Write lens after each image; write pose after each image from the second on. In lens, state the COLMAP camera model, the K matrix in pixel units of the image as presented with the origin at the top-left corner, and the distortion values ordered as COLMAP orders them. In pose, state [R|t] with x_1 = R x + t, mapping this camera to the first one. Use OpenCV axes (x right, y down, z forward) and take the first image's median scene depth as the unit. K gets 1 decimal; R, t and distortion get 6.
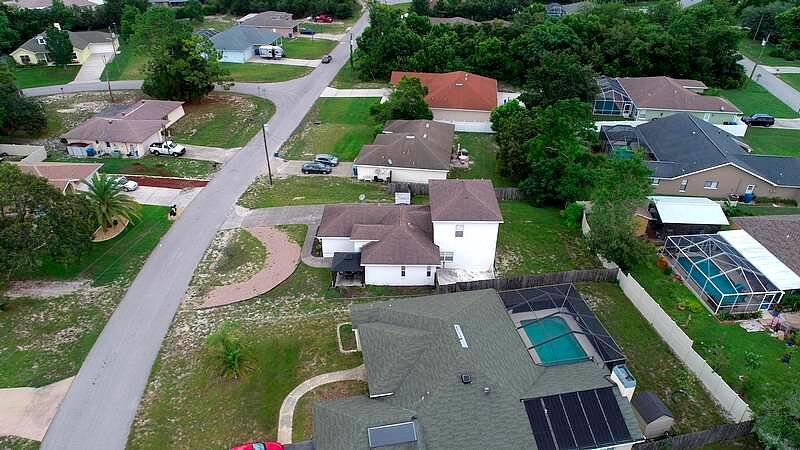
lens RADIAL K [[538.9, 0, 400.0], [0, 538.9, 225.0], [0, 0, 1]] dist [-0.003553, -0.001693]
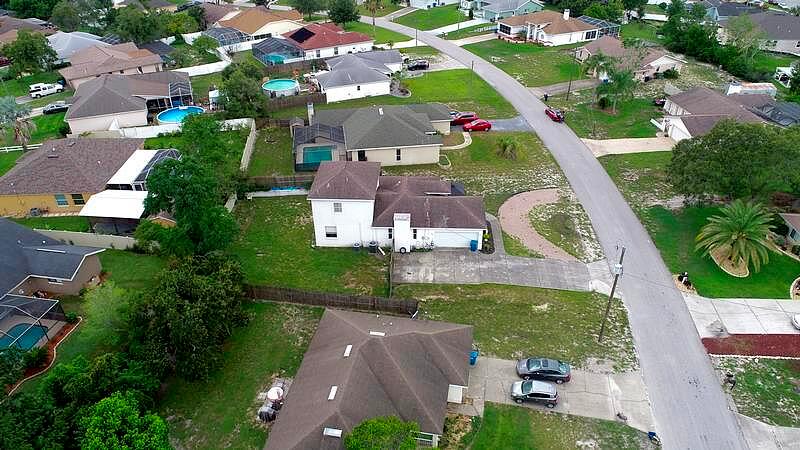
lens RADIAL K [[538.9, 0, 400.0], [0, 538.9, 225.0], [0, 0, 1]] dist [-0.003553, -0.001693]
pose [[-0.998840, -0.022235, 0.042717, -0.025358], [0.028869, 0.433500, 0.900691, -0.716984], [-0.038545, 0.900879, -0.432355, 1.158444]]
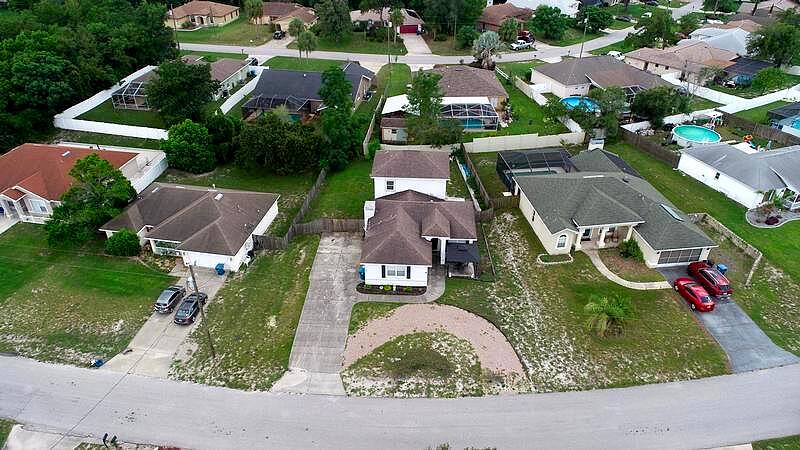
lens RADIAL K [[538.9, 0, 400.0], [0, 538.9, 225.0], [0, 0, 1]] dist [-0.003553, -0.001693]
pose [[0.044844, -0.548005, 0.835272, -0.672324], [0.524900, 0.724322, 0.447032, -0.355366], [-0.849981, 0.418388, 0.320130, 0.542879]]
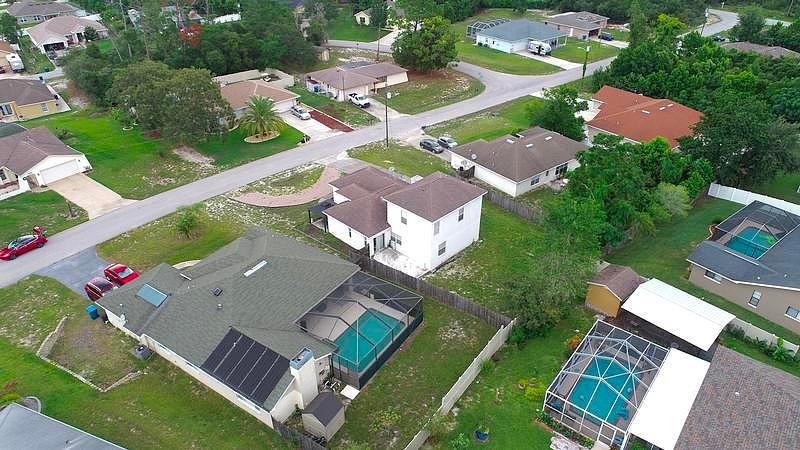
lens RADIAL K [[538.9, 0, 400.0], [0, 538.9, 225.0], [0, 0, 1]] dist [-0.003553, -0.001693]
pose [[0.712743, 0.363126, -0.600114, 0.527586], [-0.363770, 0.922875, 0.126385, -0.075078], [0.599724, 0.128223, 0.789867, 0.131254]]
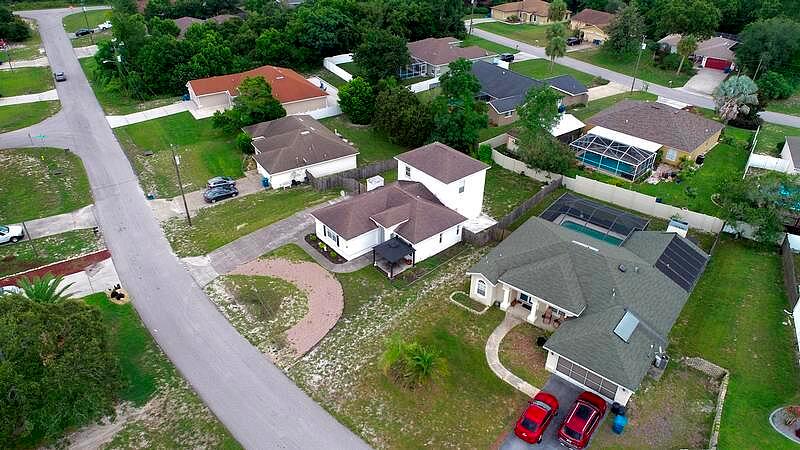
lens RADIAL K [[538.9, 0, 400.0], [0, 538.9, 225.0], [0, 0, 1]] dist [-0.003553, -0.001693]
pose [[0.764299, -0.342517, 0.546378, -0.448226], [0.336777, 0.934564, 0.114766, -0.061982], [-0.549935, 0.096292, 0.829638, 0.113567]]
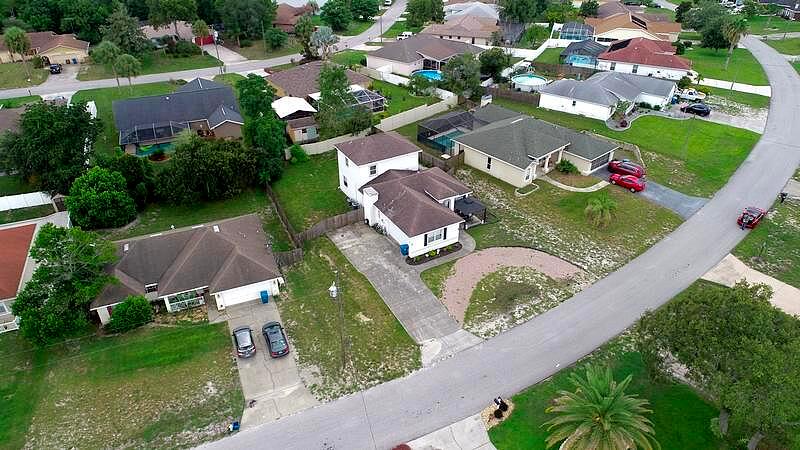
lens RADIAL K [[538.9, 0, 400.0], [0, 538.9, 225.0], [0, 0, 1]] dist [-0.003553, -0.001693]
pose [[-0.505409, -0.466368, 0.725991, -0.642468], [0.456388, 0.569561, 0.683601, -0.559862], [-0.732306, 0.676832, -0.075017, 0.886443]]
